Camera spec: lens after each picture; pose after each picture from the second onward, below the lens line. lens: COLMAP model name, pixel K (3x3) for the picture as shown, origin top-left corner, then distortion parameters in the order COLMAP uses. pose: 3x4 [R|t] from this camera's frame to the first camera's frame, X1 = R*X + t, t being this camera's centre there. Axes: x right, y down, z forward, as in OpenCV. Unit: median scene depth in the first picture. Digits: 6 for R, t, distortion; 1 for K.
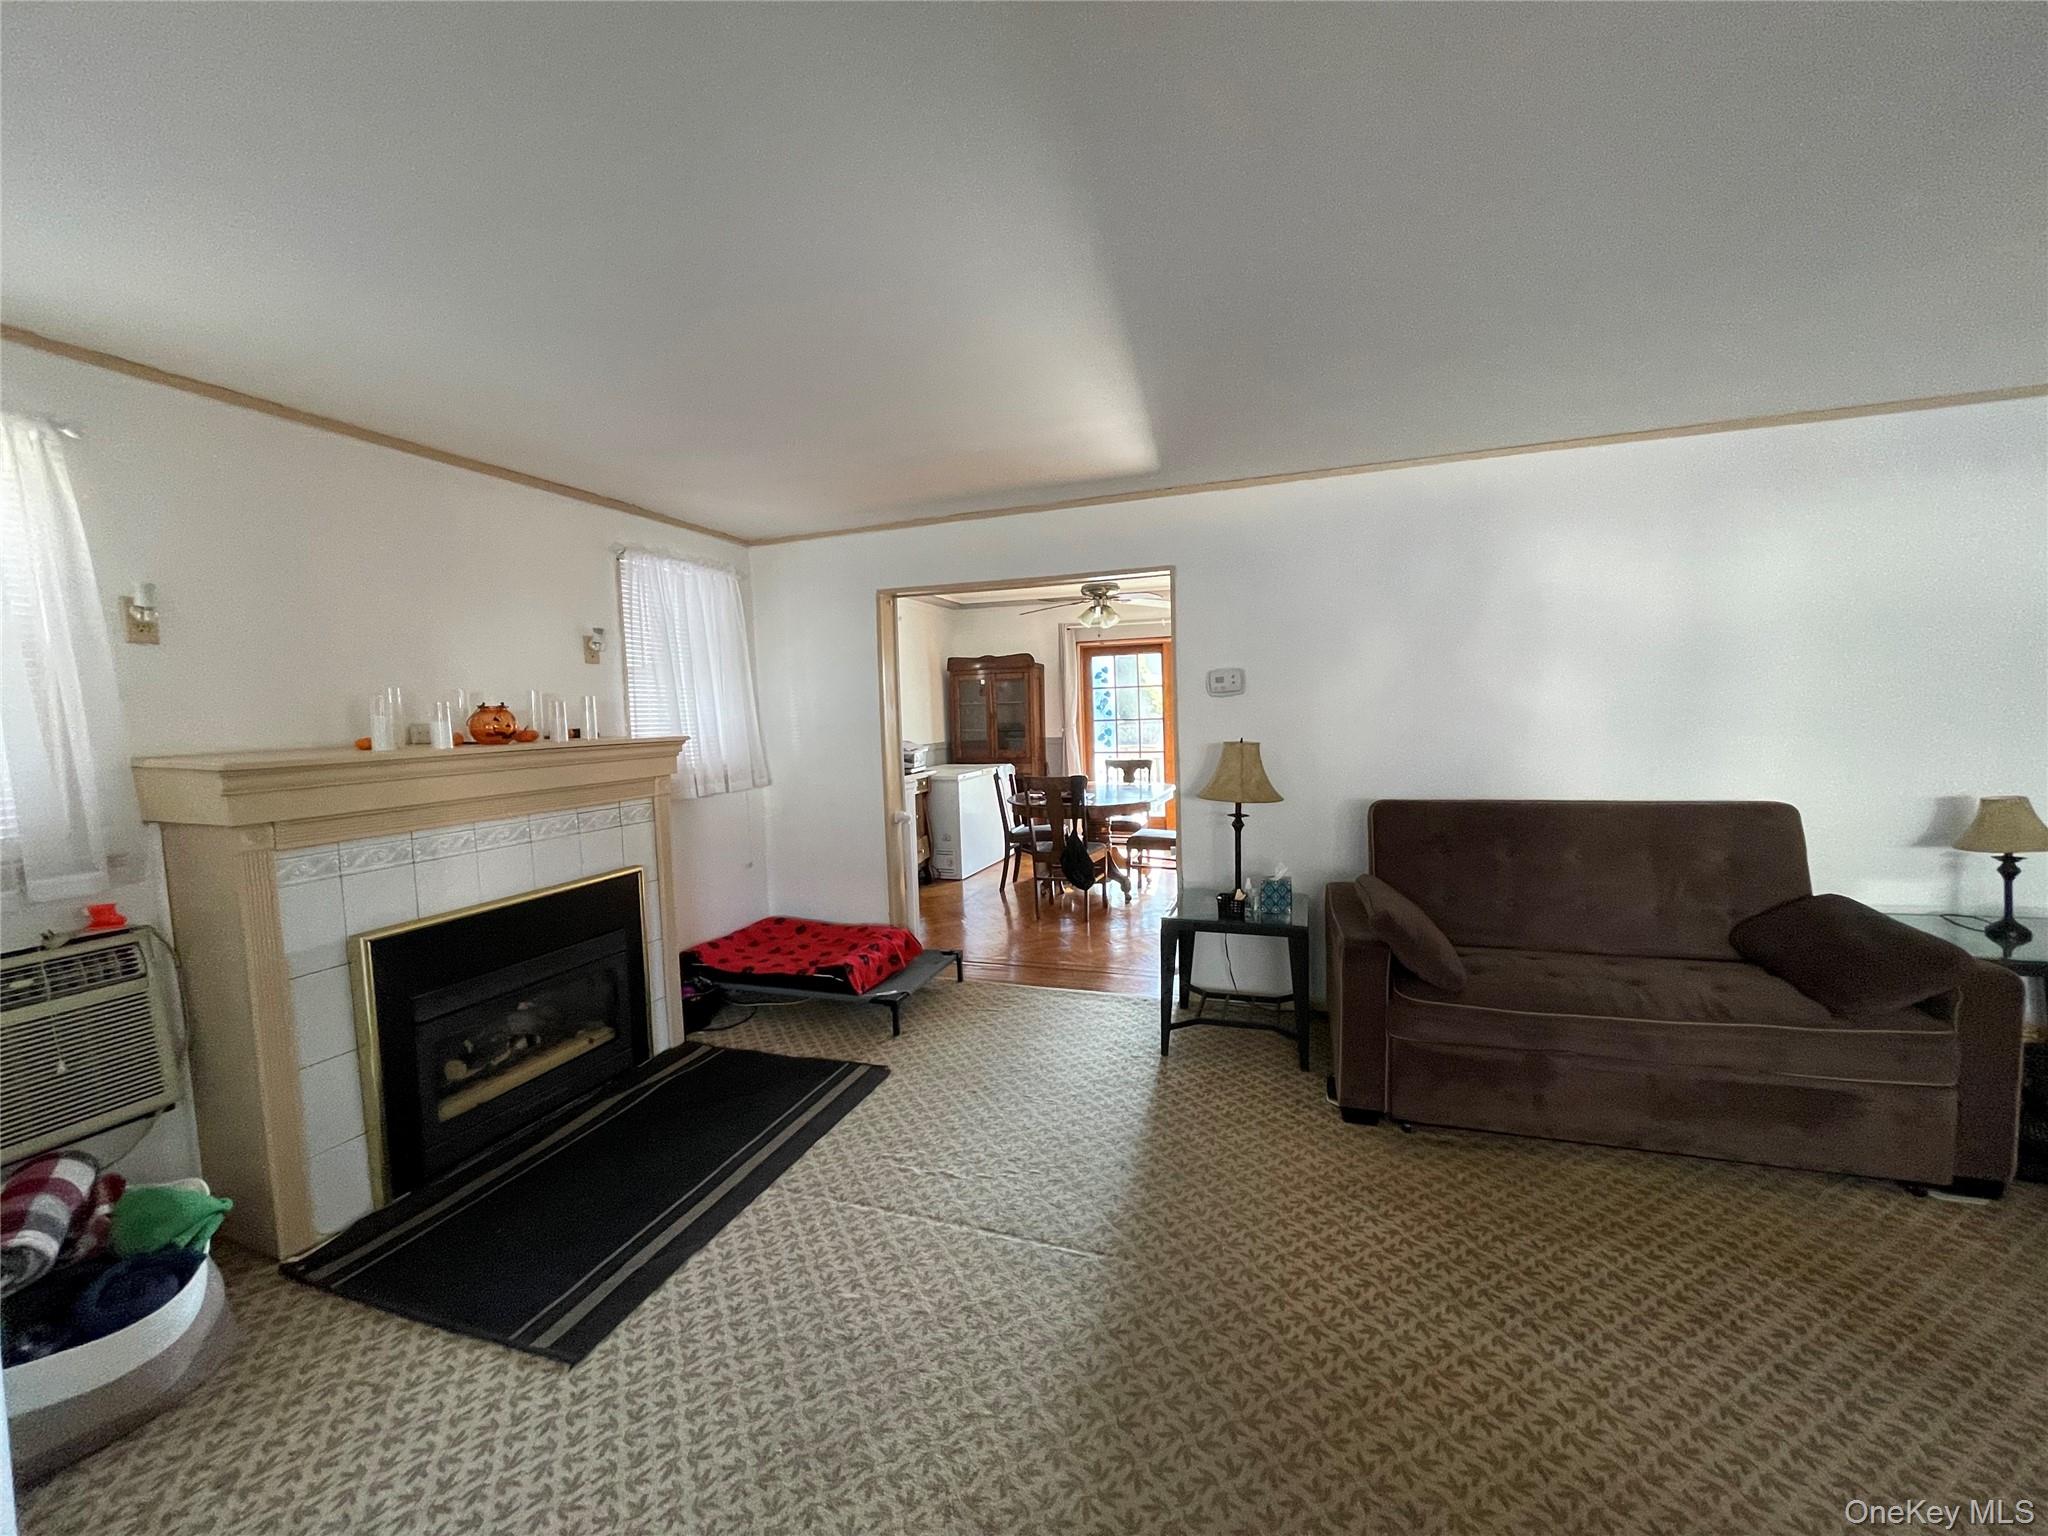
lens RADIAL K [[823.8, 0, 1024.6], [0, 823.8, 772.2], [0, 0, 1]] dist [-0.001507, -0.001215]
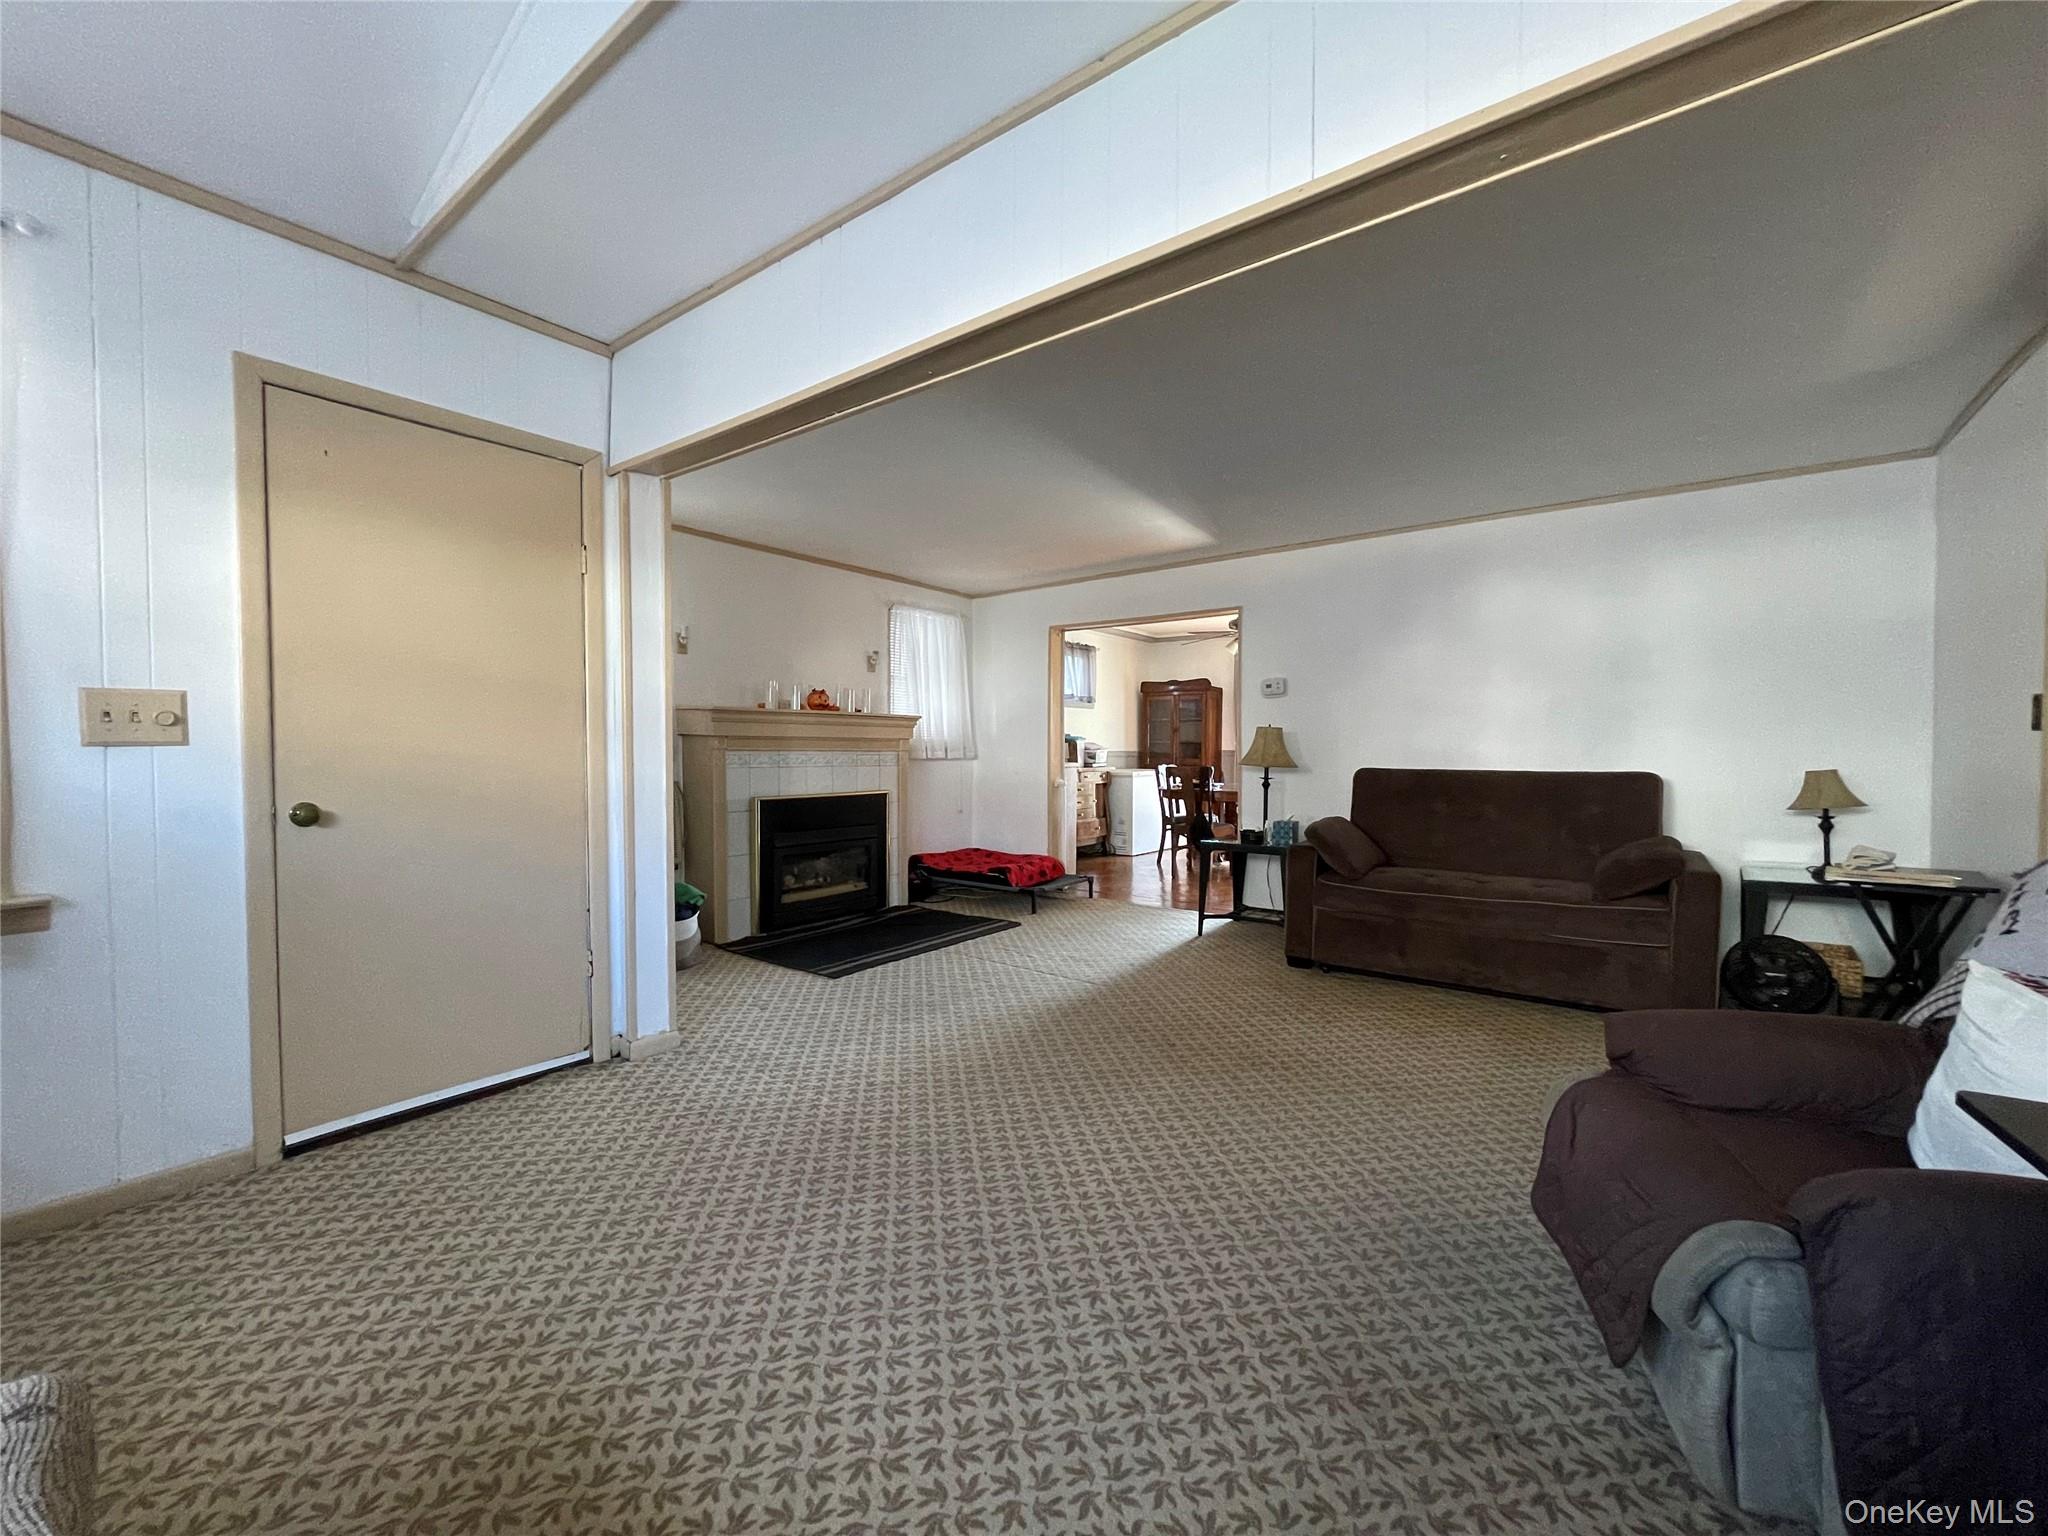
lens RADIAL K [[823.8, 0, 1026.6], [0, 823.8, 773.5], [0, 0, 1]] dist [-0.001507, -0.001215]
pose [[0.950174, 0.041673, -0.308922, 0.286658], [-0.055223, 0.997852, -0.035247, 0.110395], [0.306789, 0.050551, 0.950434, -0.461753]]
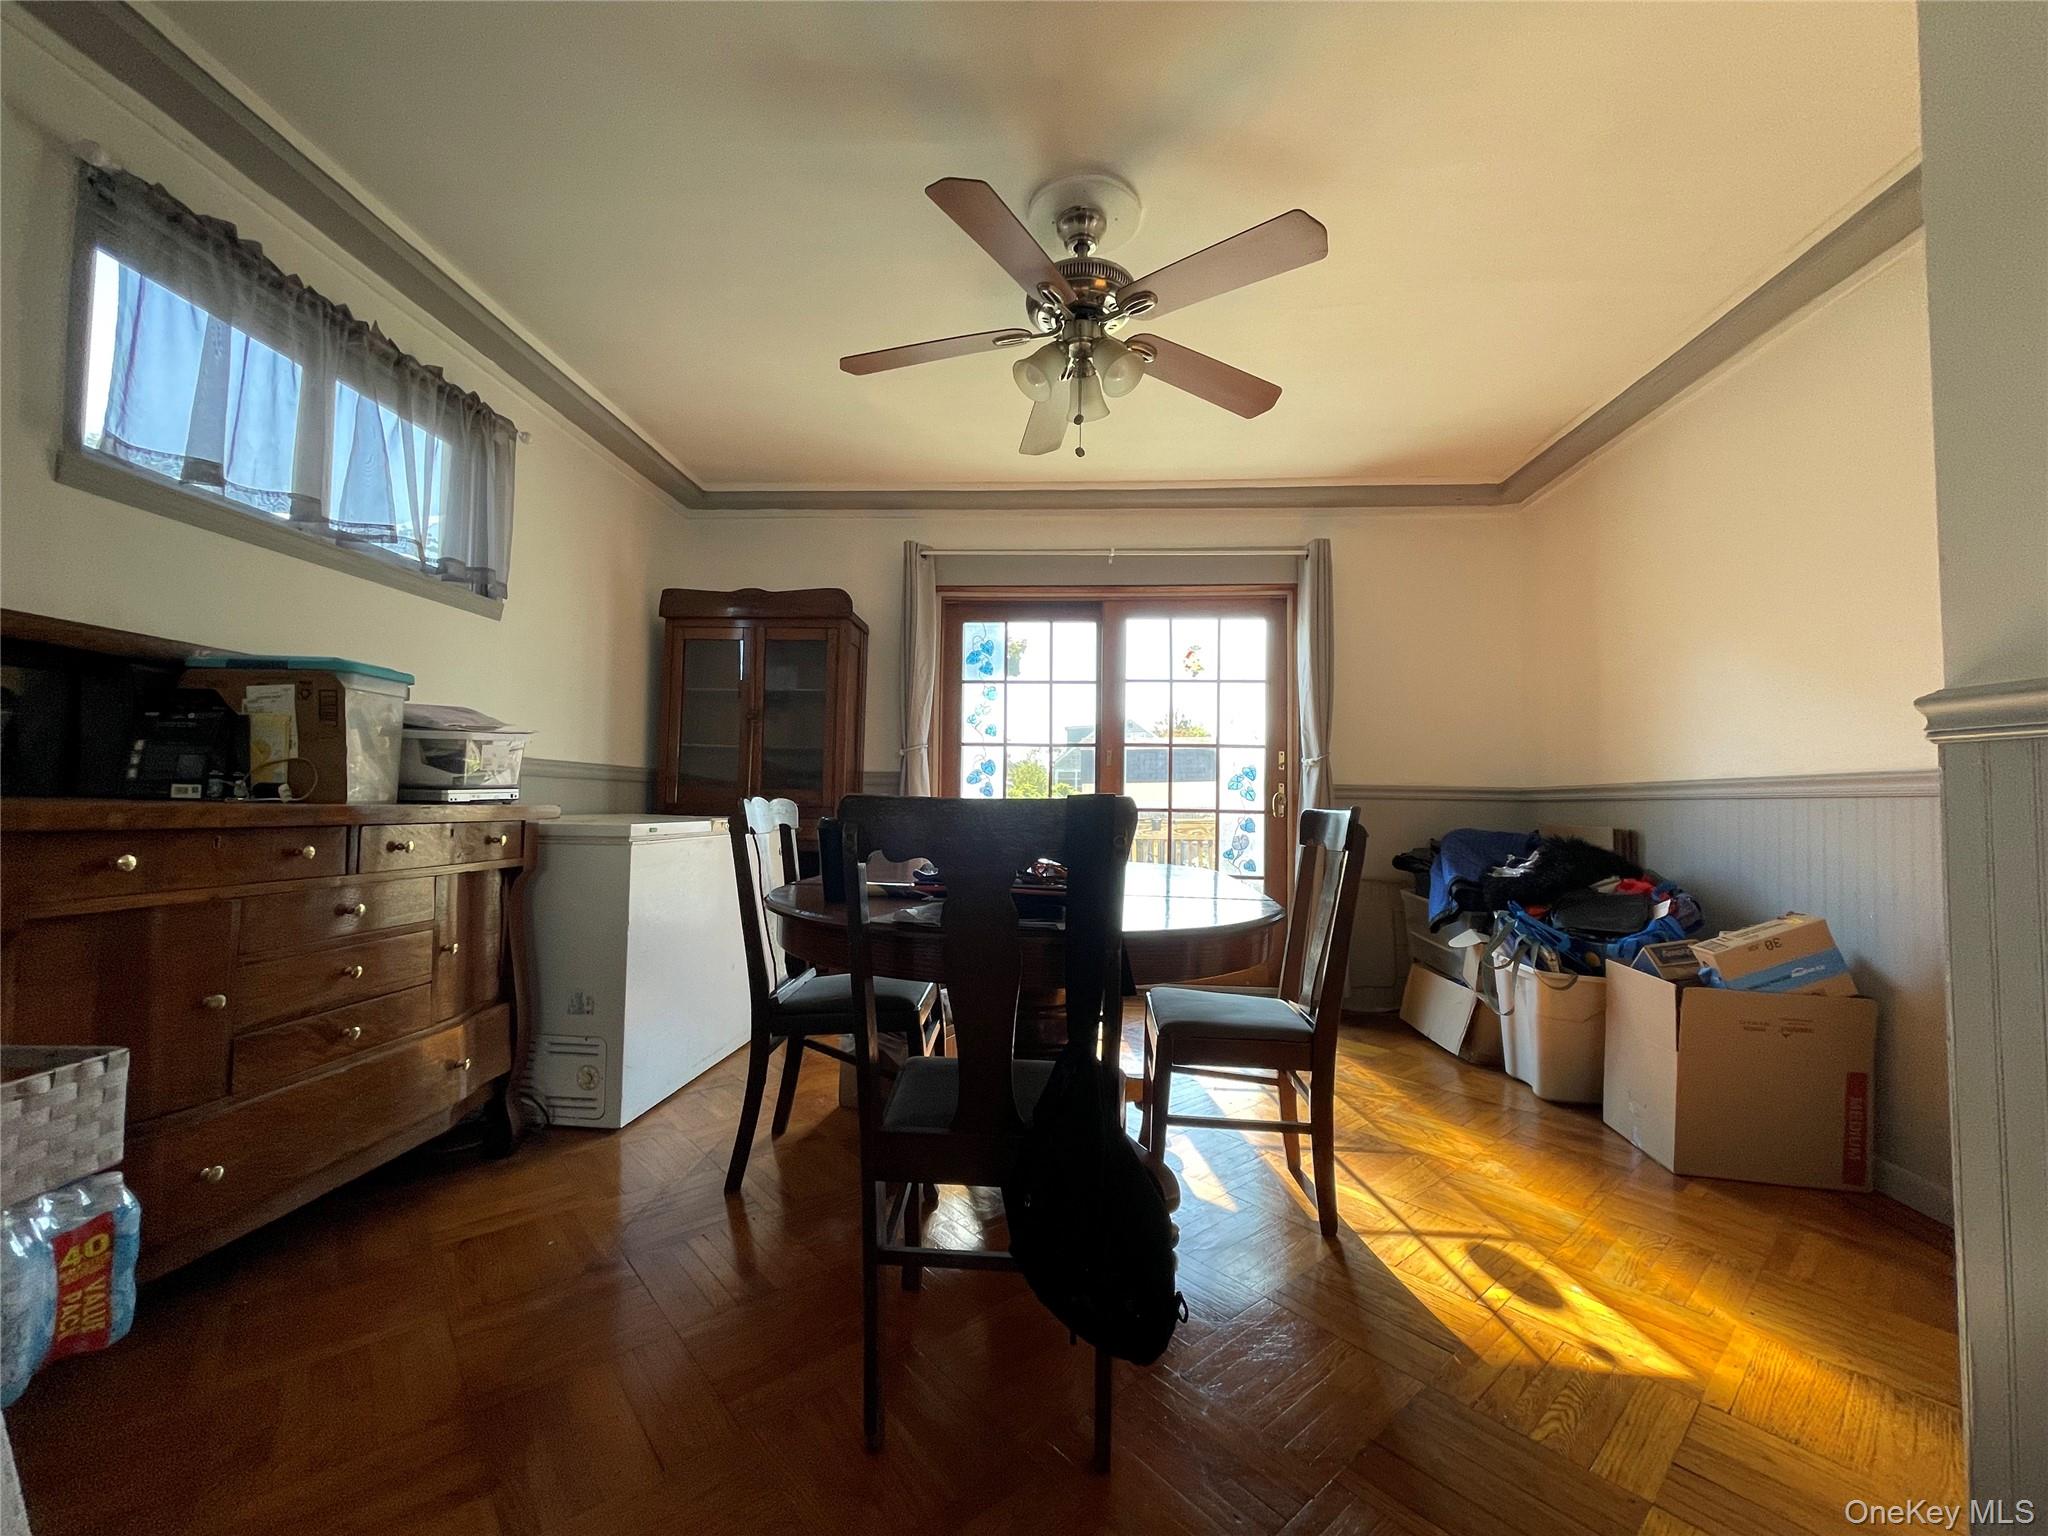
lens RADIAL K [[823.8, 0, 1023.1], [0, 823.8, 773.6], [0, 0, 1]] dist [-0.001507, -0.001215]
pose [[0.965228, 0.061374, 0.254101, -0.017180], [-0.031511, 0.992277, -0.119970, 0.035113], [-0.259502, 0.107792, 0.959708, 1.139879]]
